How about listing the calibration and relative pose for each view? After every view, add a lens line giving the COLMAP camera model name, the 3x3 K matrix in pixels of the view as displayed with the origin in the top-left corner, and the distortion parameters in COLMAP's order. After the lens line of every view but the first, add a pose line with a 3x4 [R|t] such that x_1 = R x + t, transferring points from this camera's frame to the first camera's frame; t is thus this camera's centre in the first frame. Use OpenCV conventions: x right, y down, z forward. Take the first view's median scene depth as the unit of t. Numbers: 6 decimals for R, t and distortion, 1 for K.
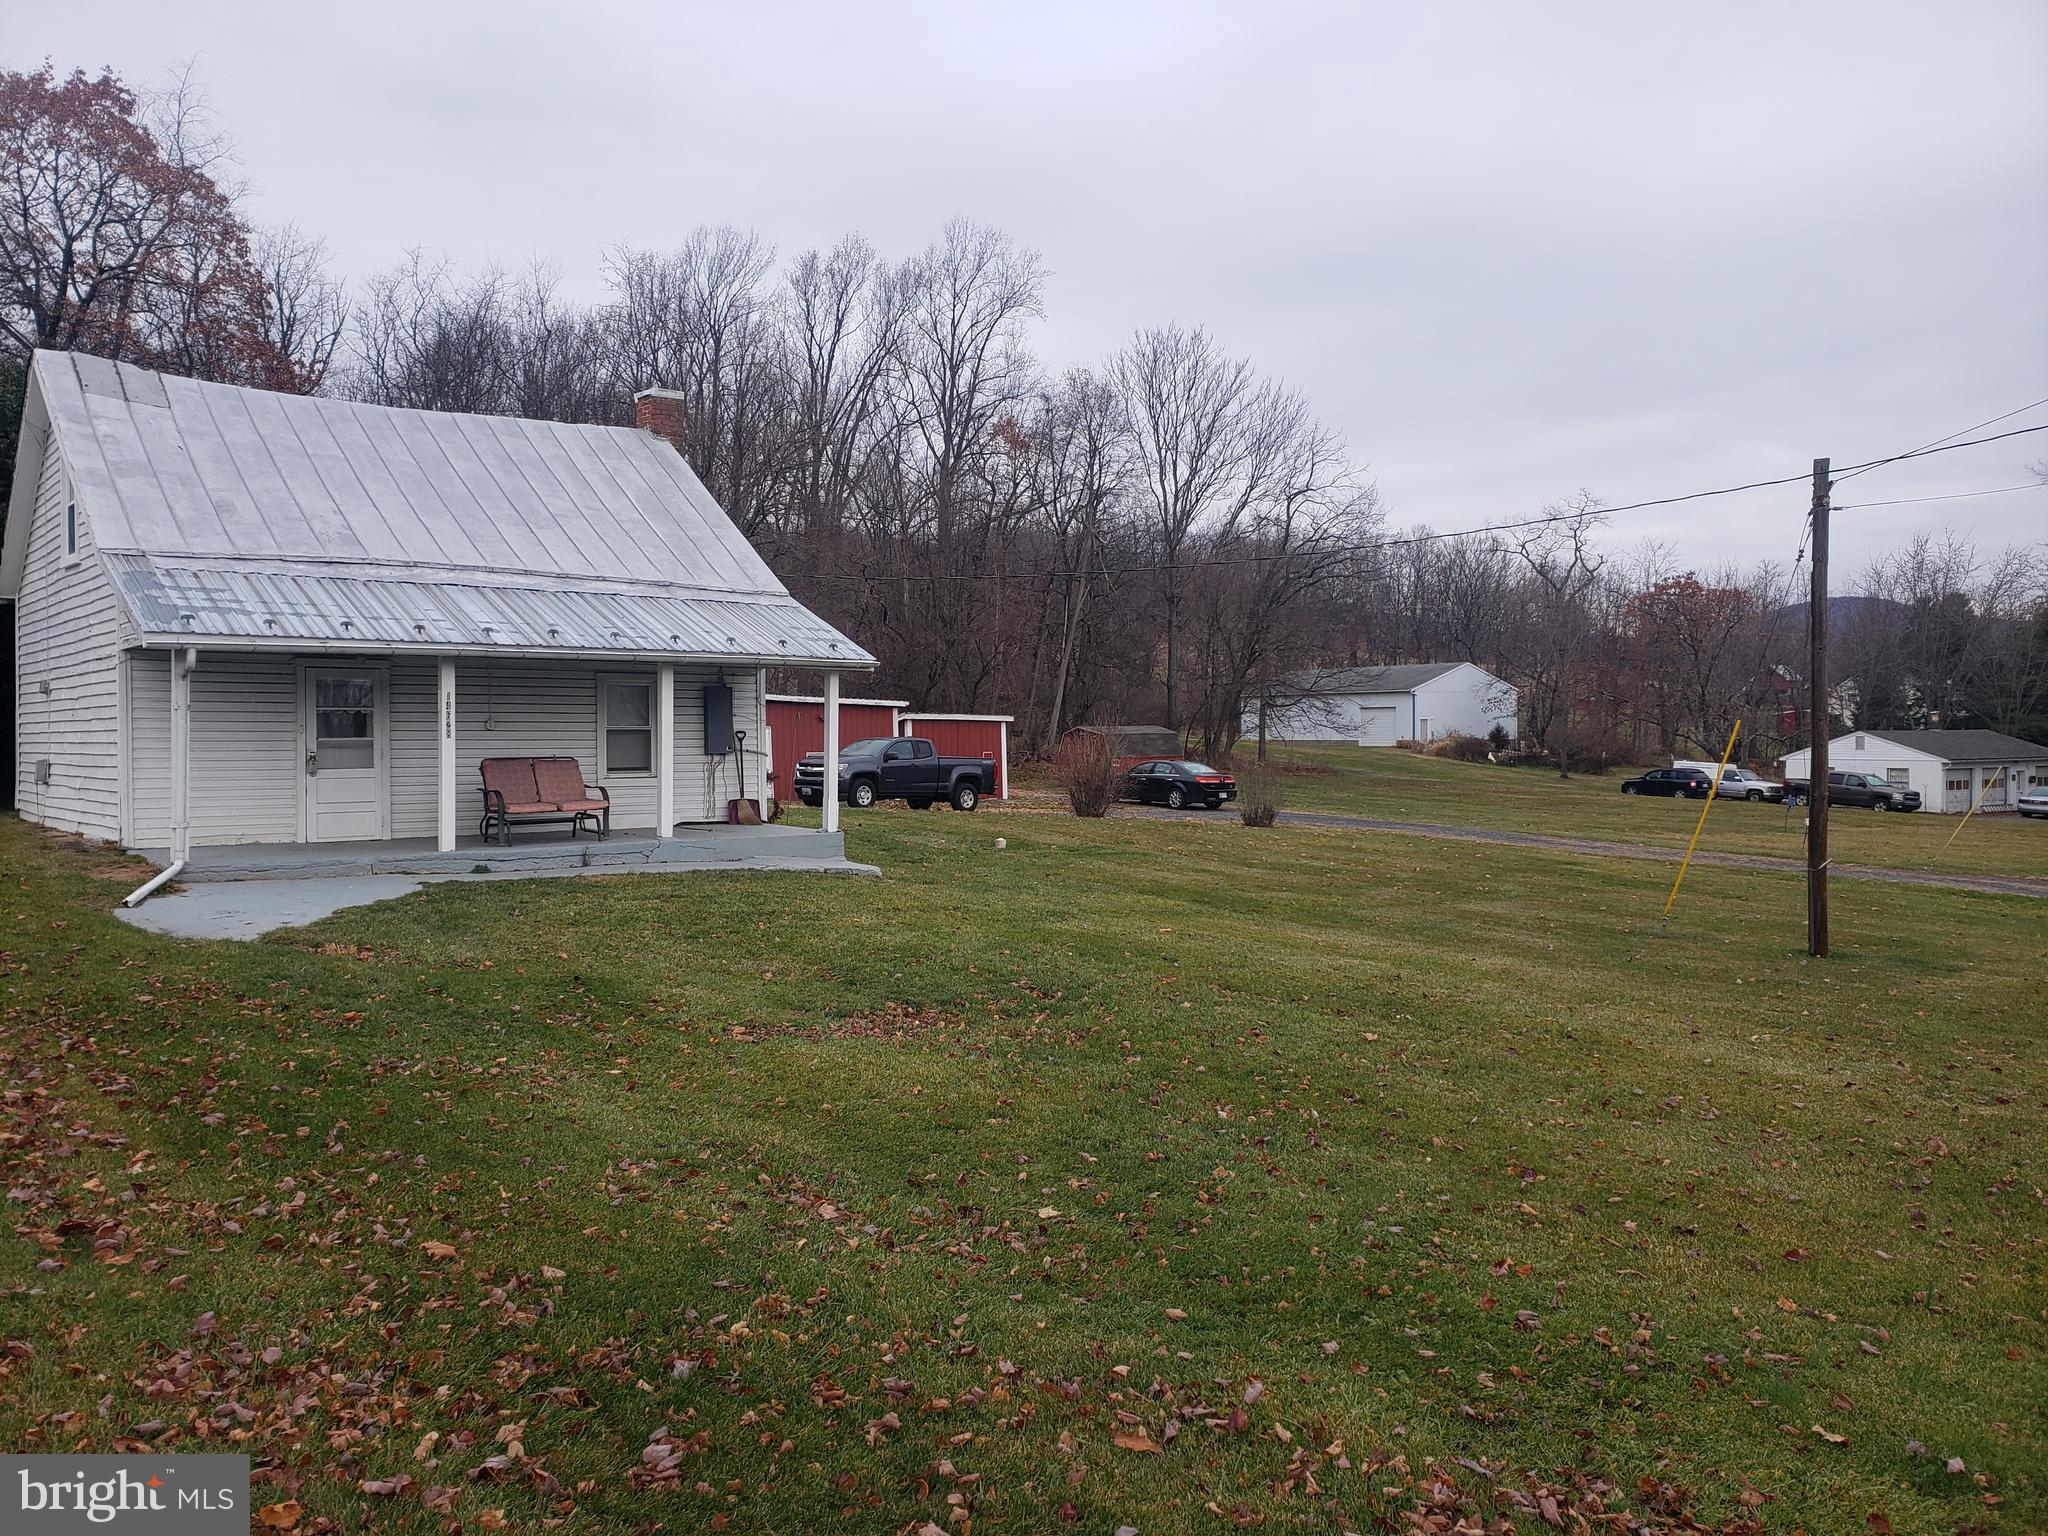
lens RADIAL K [[1572.4, 0, 1024.0], [0, 1572.4, 768.0], [0, 0, 1]] dist [0.001124, -0.000917]
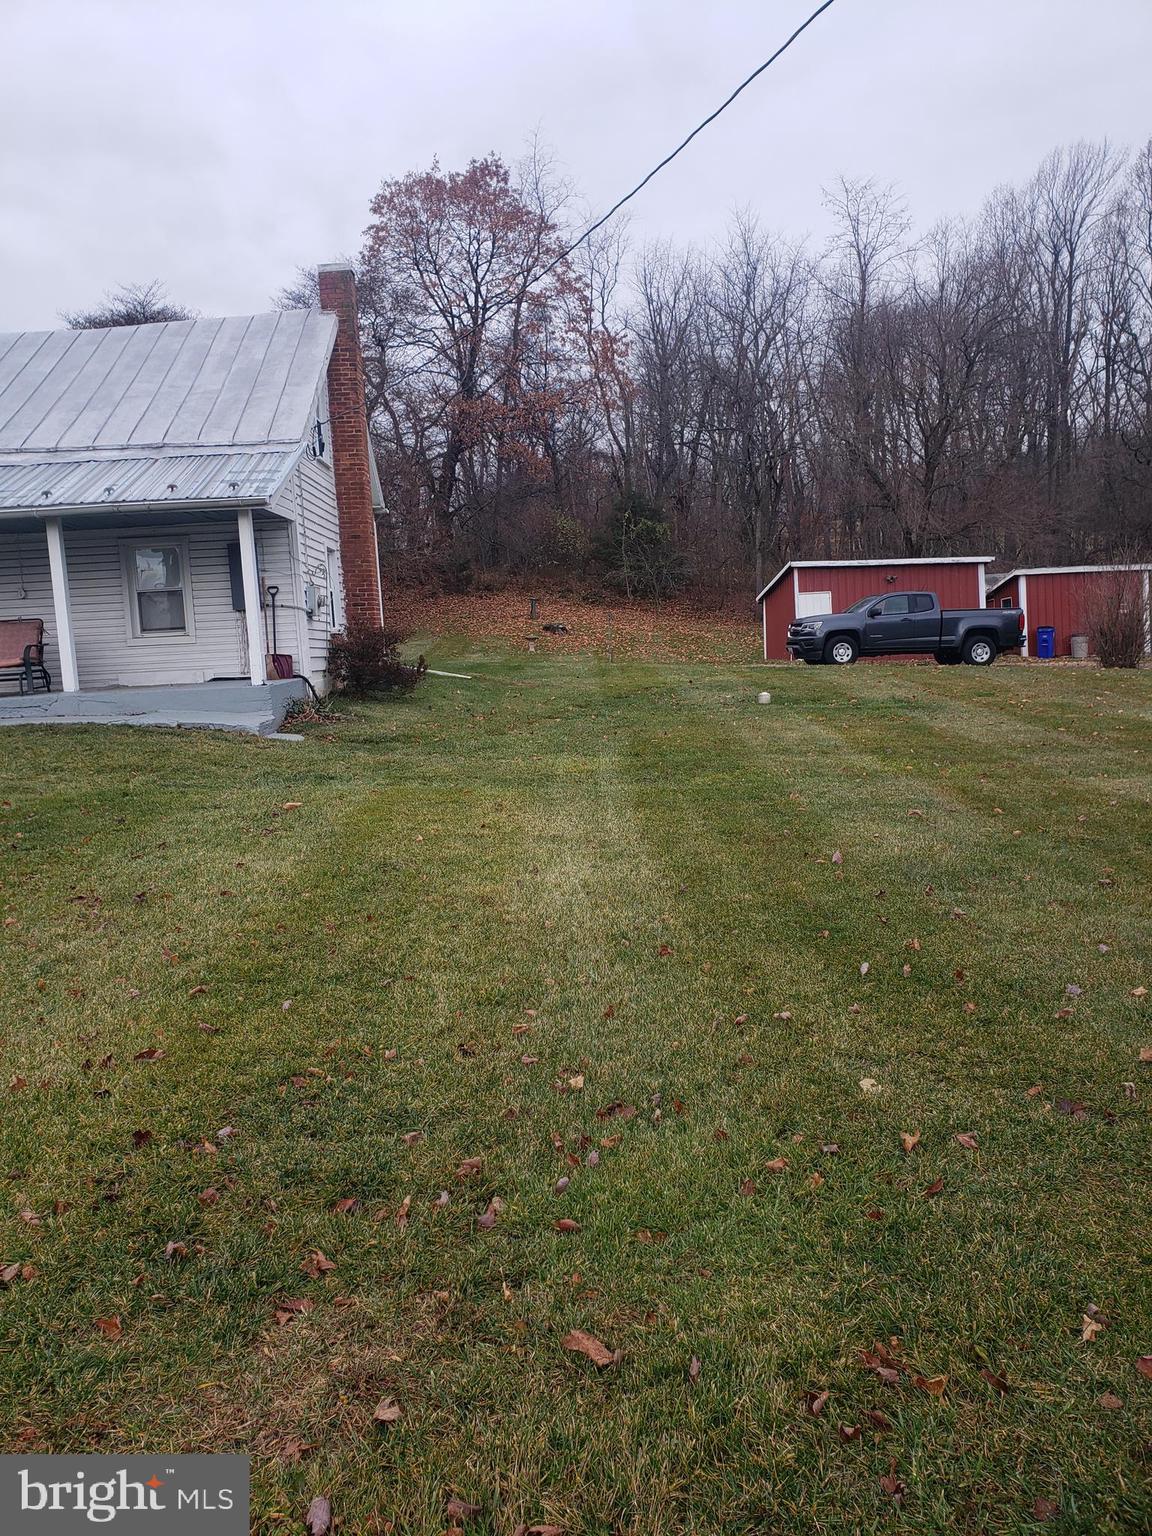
lens RADIAL K [[1179.3, 0, 576.0], [0, 1179.3, 768.0], [0, 0, 1]] dist [0.001124, -0.000917]
pose [[0.753950, 0.027394, -0.656360, 0.251978], [0.038200, 0.995611, 0.085433, 0.018976], [0.655820, -0.089485, 0.749595, 0.304329]]
